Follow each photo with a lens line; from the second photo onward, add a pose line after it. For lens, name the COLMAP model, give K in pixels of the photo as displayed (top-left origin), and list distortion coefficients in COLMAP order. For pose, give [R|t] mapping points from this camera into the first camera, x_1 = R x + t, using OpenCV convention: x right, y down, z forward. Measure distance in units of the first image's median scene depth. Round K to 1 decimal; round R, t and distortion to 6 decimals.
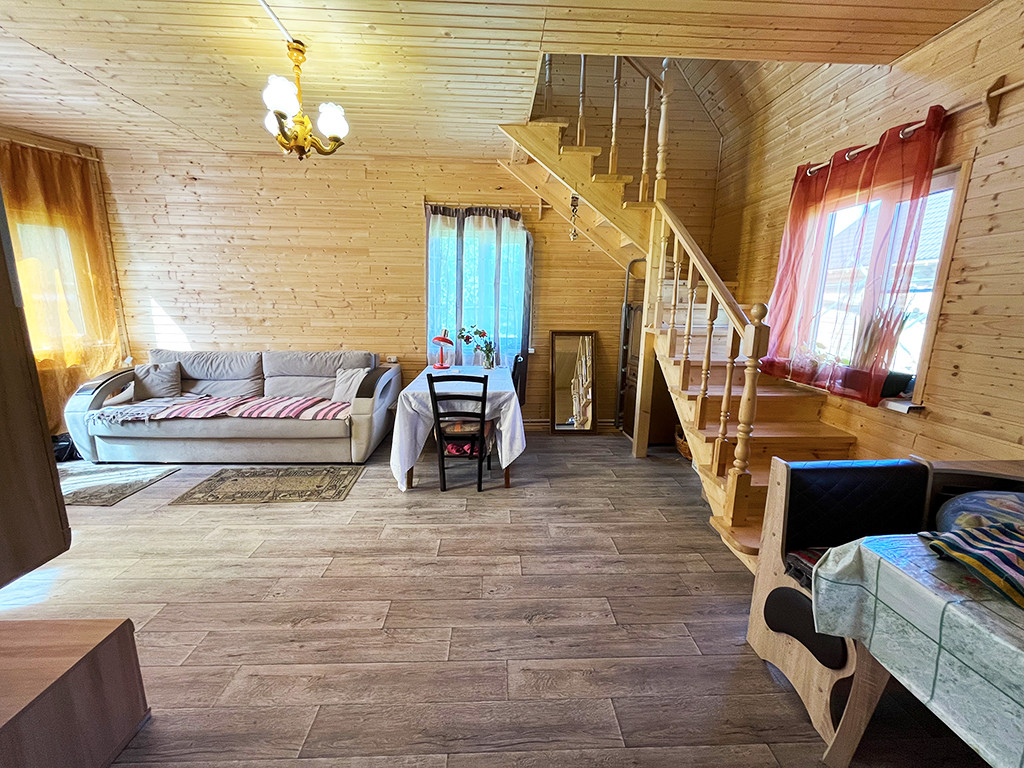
lens RADIAL K [[415.0, 0, 508.0], [0, 415.0, 385.7], [0, 0, 1]] dist [-0.001135, 0.000043]
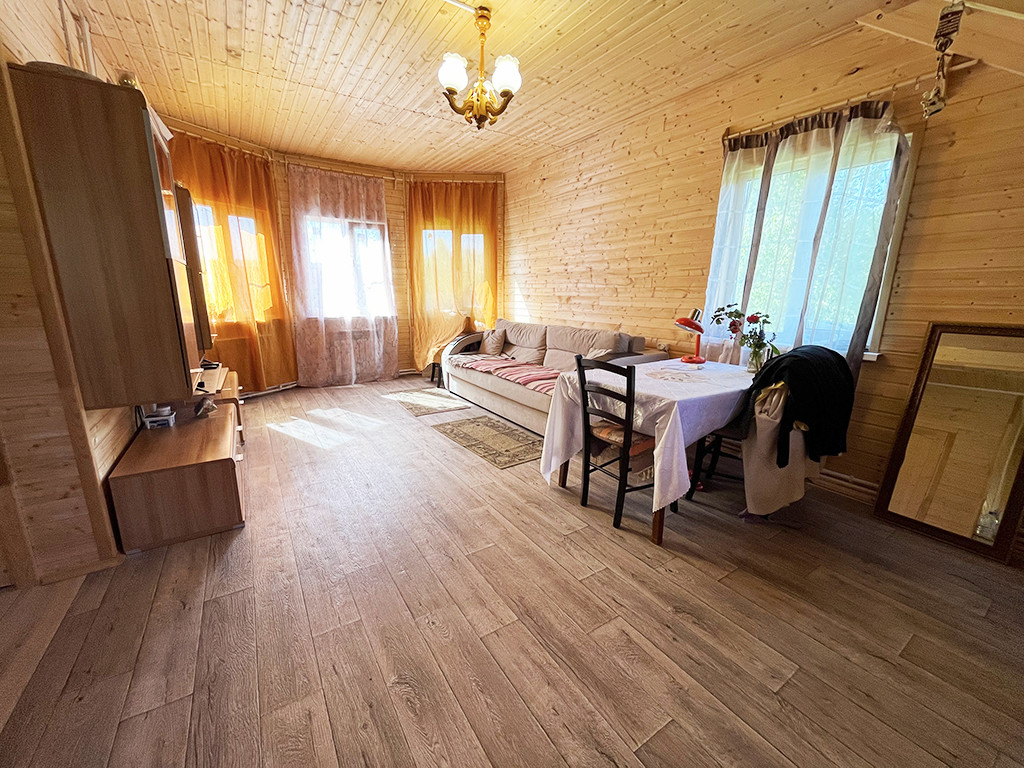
lens RADIAL K [[415.0, 0, 510.6], [0, 415.0, 382.6], [0, 0, 1]] dist [-0.001135, 0.000043]
pose [[0.509147, 0.173305, -0.843051, 0.362196], [-0.176527, 0.979721, 0.094789, -0.023062], [0.842382, 0.100560, 0.529415, 0.401223]]
